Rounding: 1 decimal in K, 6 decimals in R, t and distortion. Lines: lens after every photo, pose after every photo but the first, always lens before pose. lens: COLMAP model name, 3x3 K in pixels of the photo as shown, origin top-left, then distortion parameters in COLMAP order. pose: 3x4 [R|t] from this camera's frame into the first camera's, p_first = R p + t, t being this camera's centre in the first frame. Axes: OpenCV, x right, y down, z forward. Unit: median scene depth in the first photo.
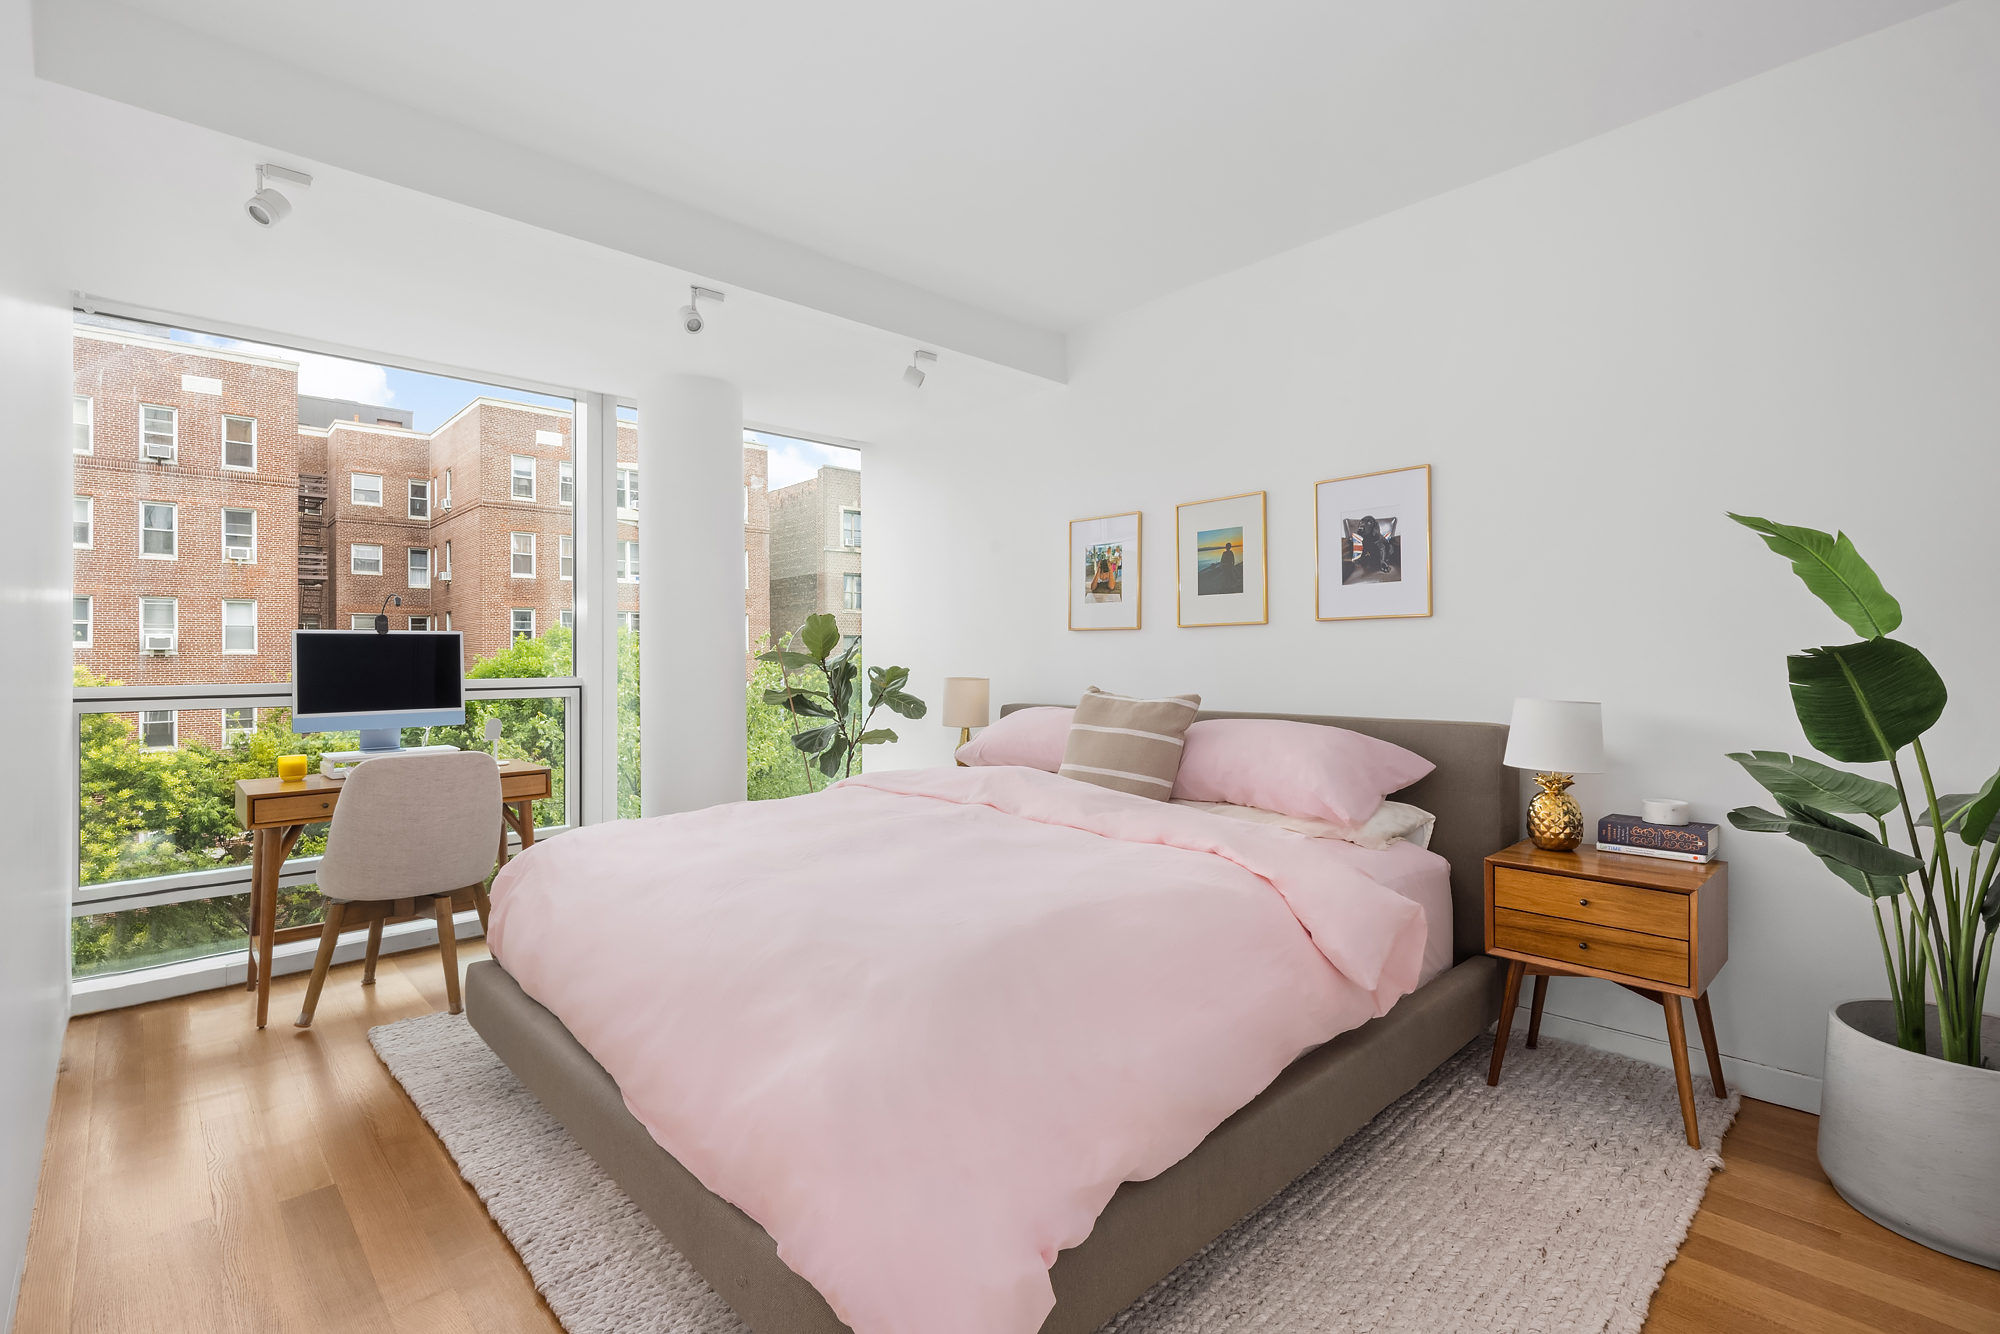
lens RADIAL K [[895.3, 0, 1006.2], [0, 895.3, 651.6], [0, 0, 1]] dist [-0.005937, -0.000472]
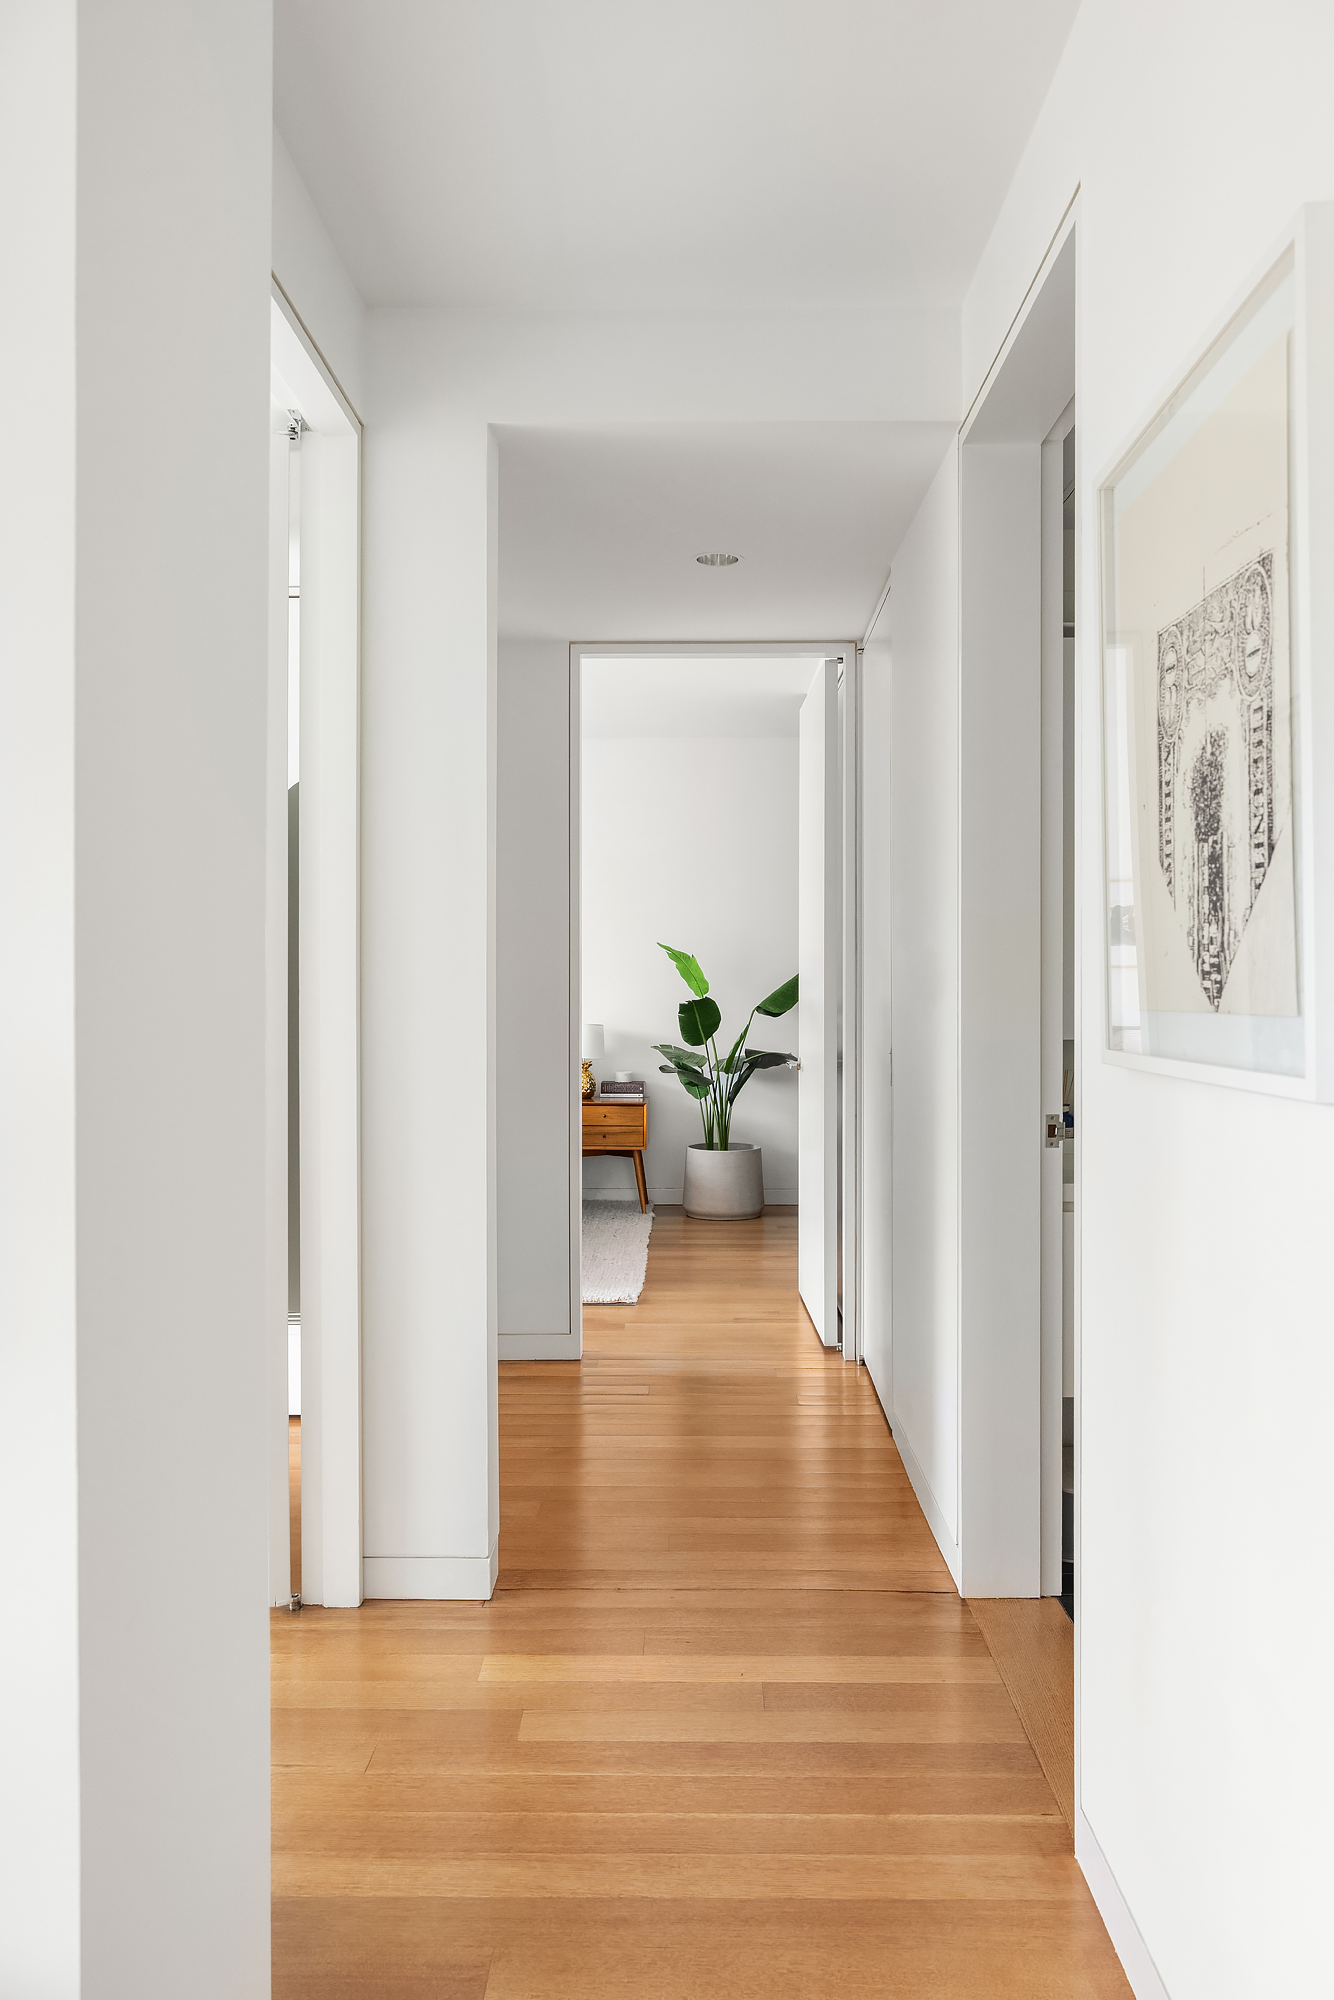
lens RADIAL K [[1418.8, 0, 666.2], [0, 1418.8, 992.9], [0, 0, 1]] dist [0.000670, 0.000007]
pose [[0.708055, 0.009239, 0.706097, -0.117567], [-0.016546, 0.999857, 0.003509, -0.002346], [-0.705963, -0.014168, 0.708107, -0.108055]]
